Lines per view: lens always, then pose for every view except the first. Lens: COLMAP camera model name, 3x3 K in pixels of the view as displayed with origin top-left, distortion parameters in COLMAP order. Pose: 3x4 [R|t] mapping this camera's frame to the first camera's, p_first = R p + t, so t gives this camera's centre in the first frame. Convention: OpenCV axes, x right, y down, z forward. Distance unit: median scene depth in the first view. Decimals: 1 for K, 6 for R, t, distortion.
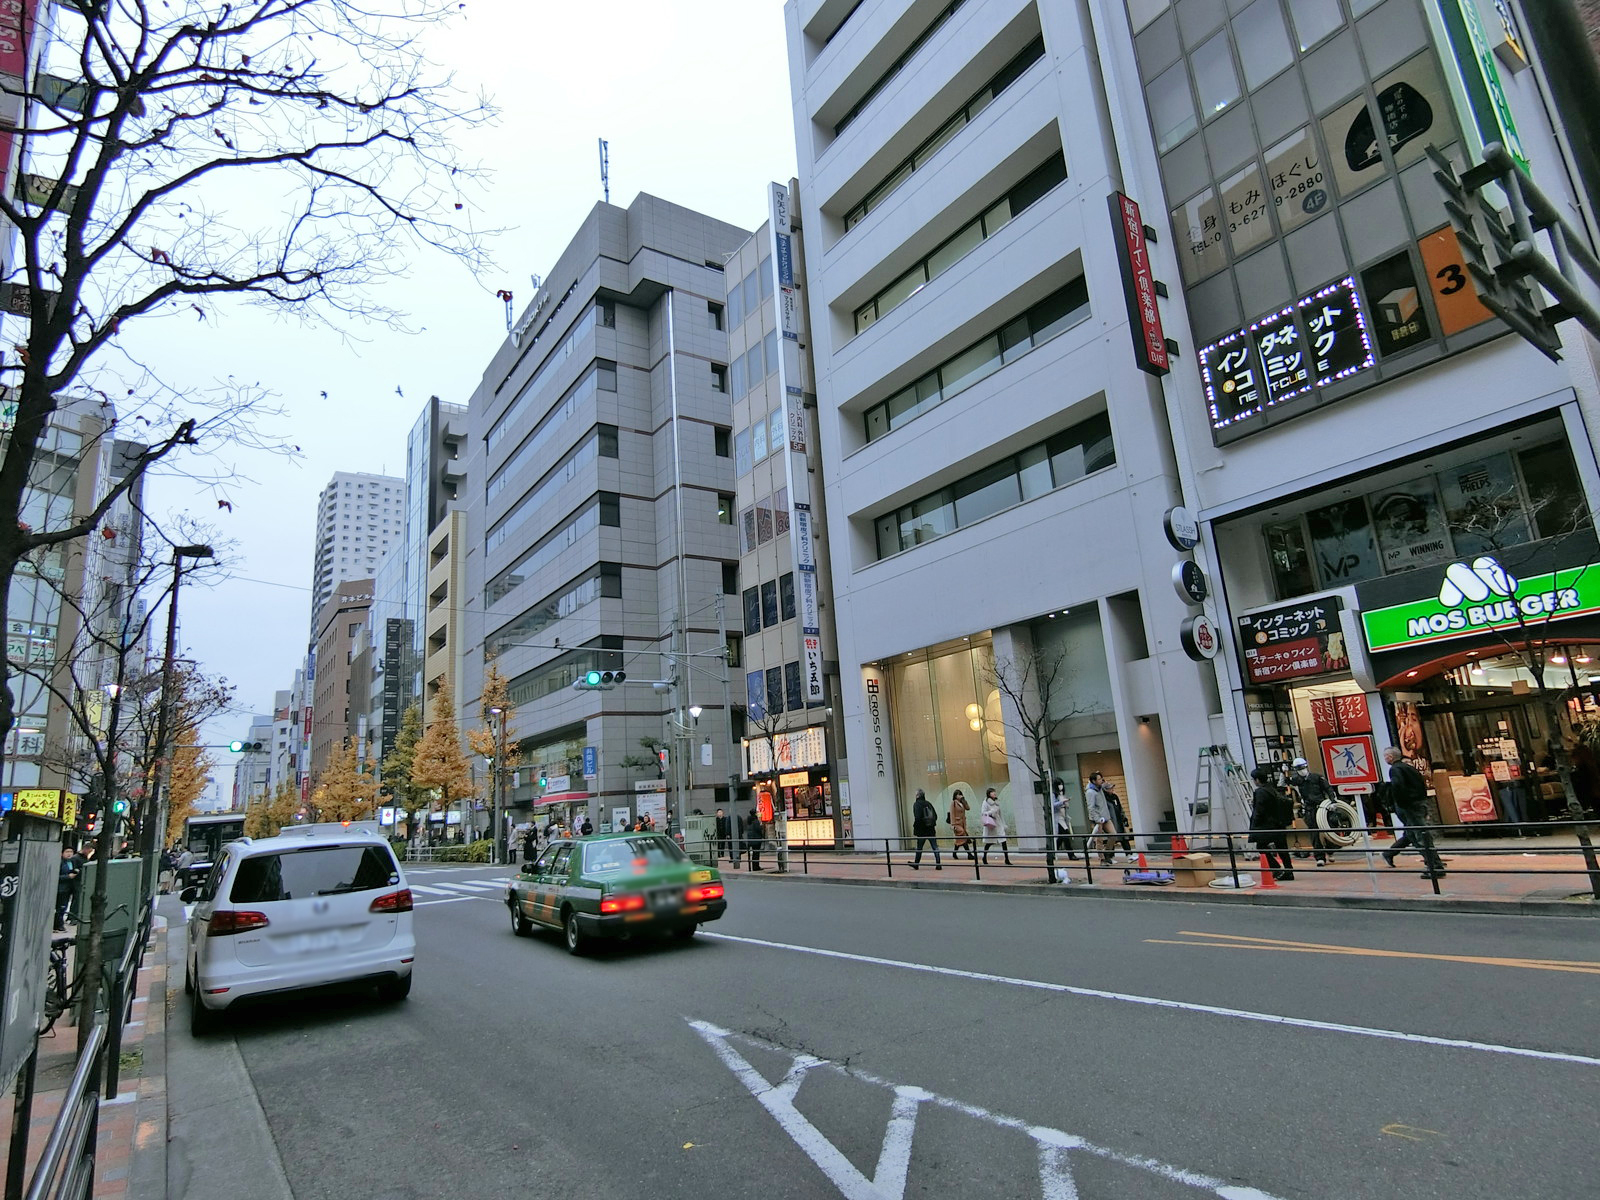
lens RADIAL K [[862.5, 0, 800.0], [0, 862.5, 600.0], [0, 0, 1]] dist [-0.002449, -0.022681]
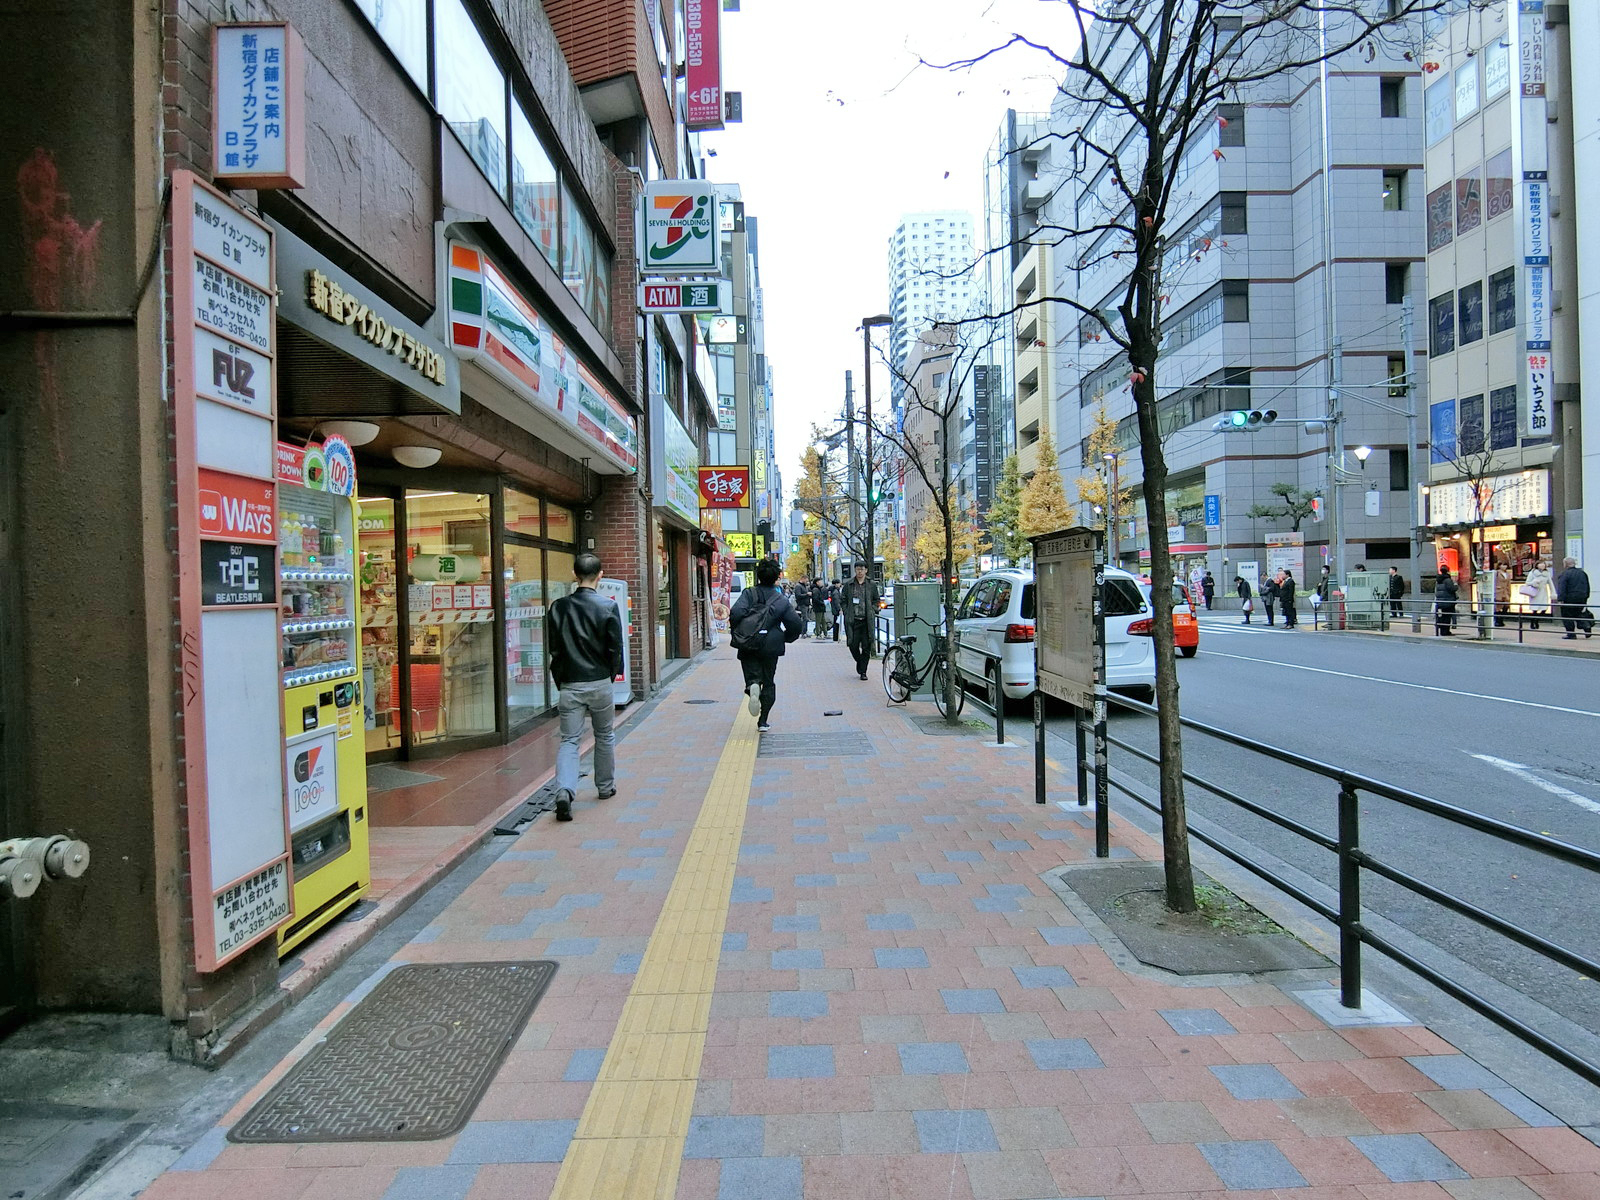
lens RADIAL K [[971.6, 0, 800.0], [0, 971.6, 600.0], [0, 0, 1]] dist [-0.016693, -0.003323]
pose [[0.836840, 0.055342, -0.544643, -0.055919], [0.094375, 0.965399, 0.243102, -0.014130], [0.539252, -0.254839, 0.802661, -0.096293]]
